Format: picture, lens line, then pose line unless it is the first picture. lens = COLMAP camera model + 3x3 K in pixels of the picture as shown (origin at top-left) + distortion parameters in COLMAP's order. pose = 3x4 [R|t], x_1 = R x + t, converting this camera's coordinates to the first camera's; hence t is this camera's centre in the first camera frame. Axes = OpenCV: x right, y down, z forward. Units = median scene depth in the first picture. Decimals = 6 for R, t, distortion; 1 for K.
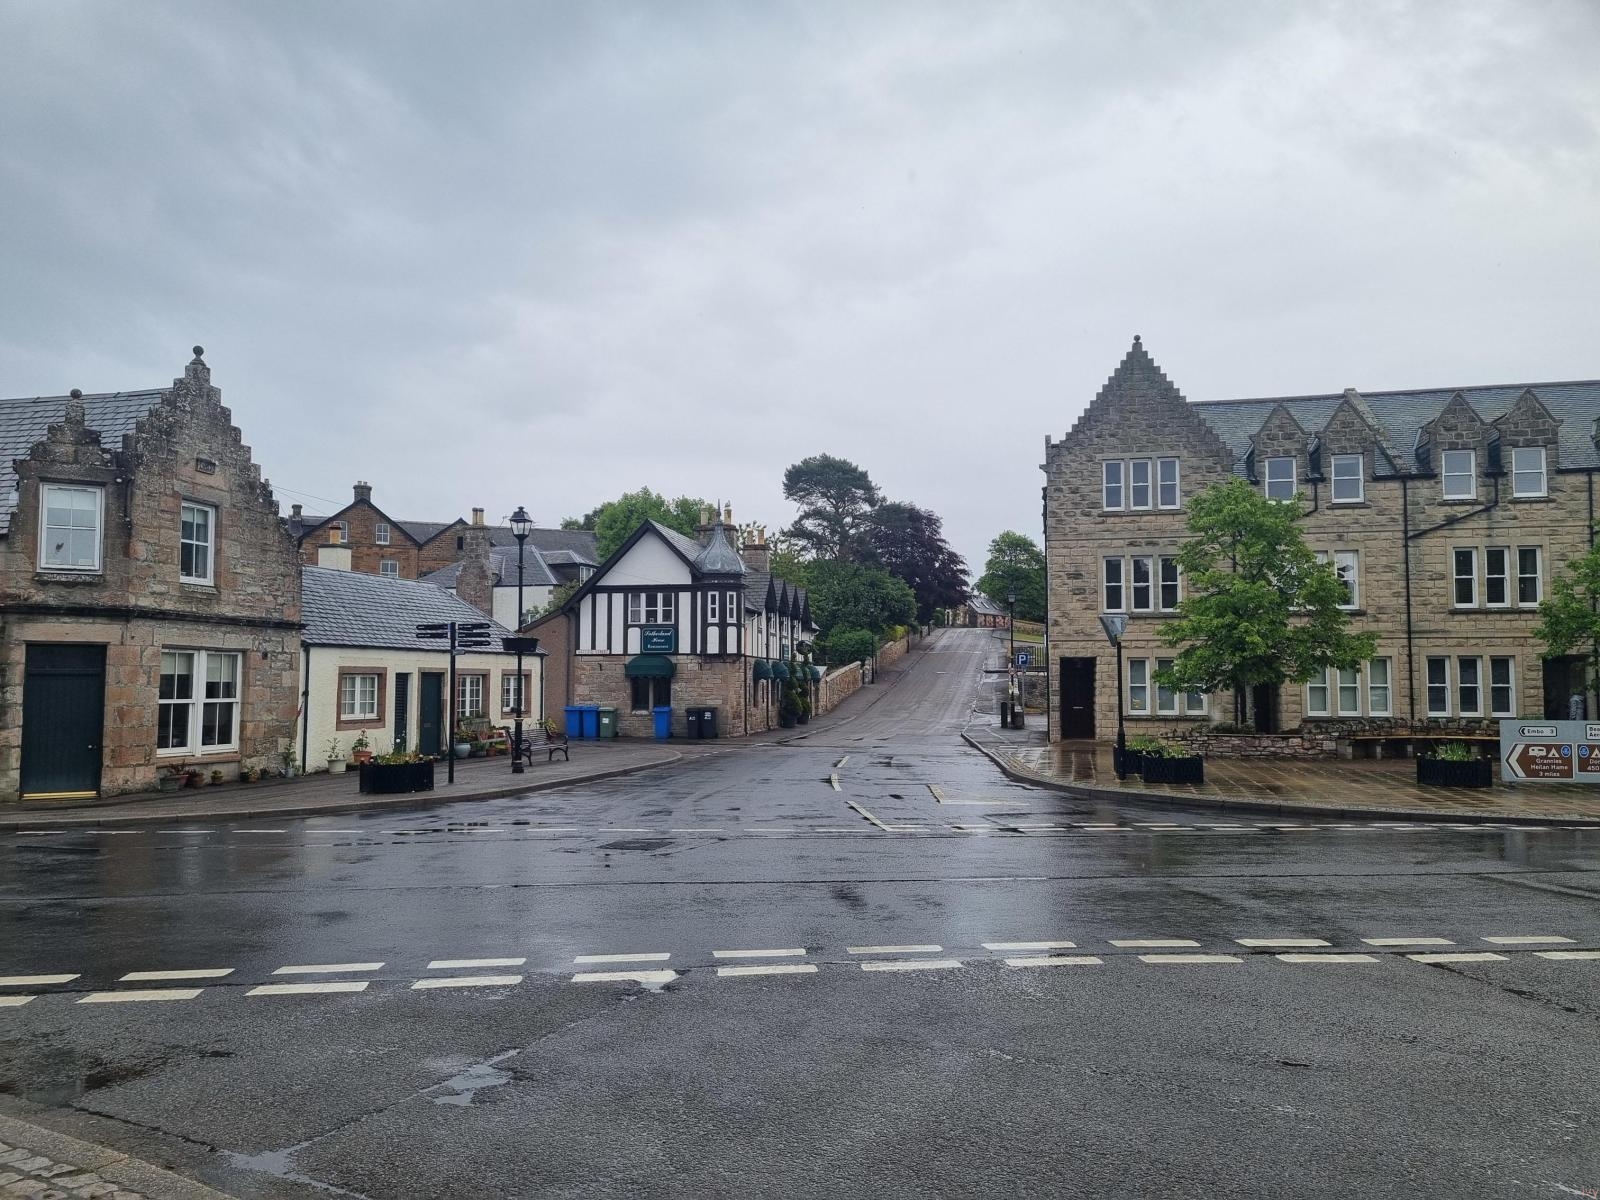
lens RADIAL K [[1242.6, 0, 800.0], [0, 1242.6, 600.0], [0, 0, 1]] dist [0.055112, -0.002509]
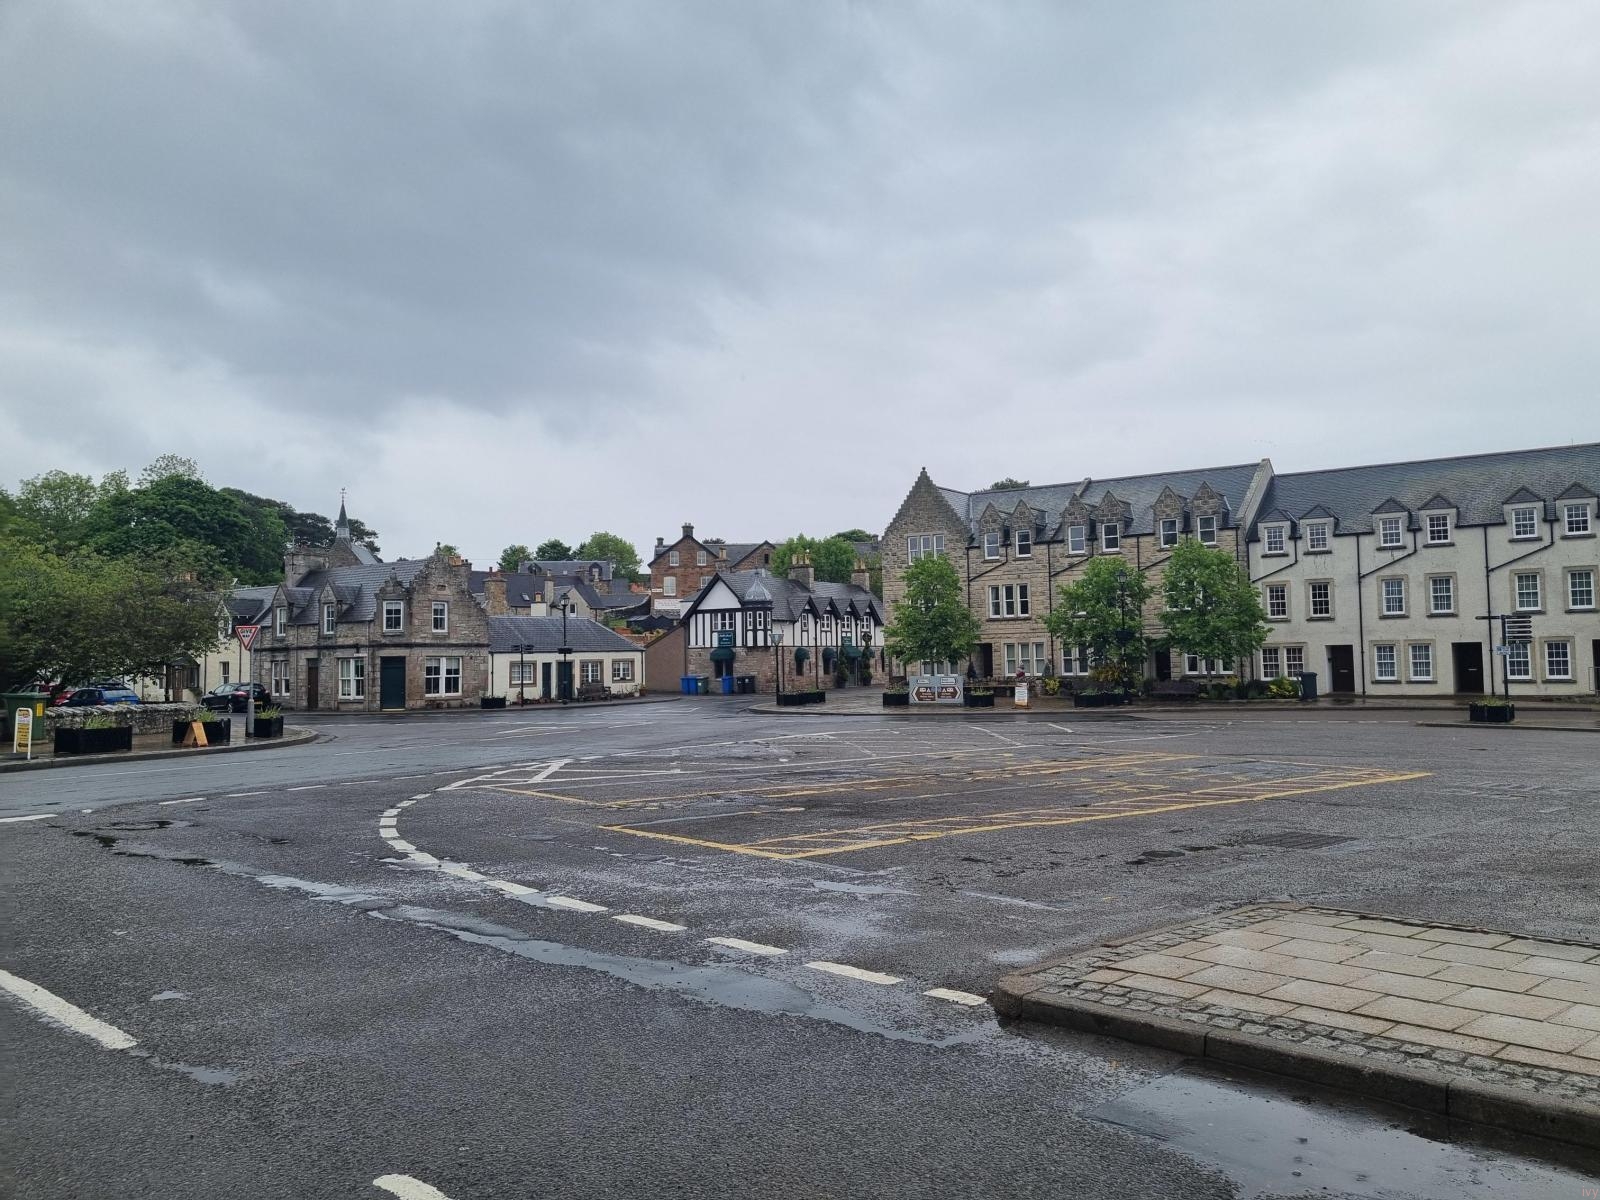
lens RADIAL K [[1242.6, 0, 800.0], [0, 1242.6, 600.0], [0, 0, 1]] dist [0.055112, -0.002509]
pose [[0.927815, -0.035690, -0.371331, 0.668090], [0.044616, 0.998884, 0.015472, -0.048519], [0.370364, -0.030922, 0.928372, -0.643824]]
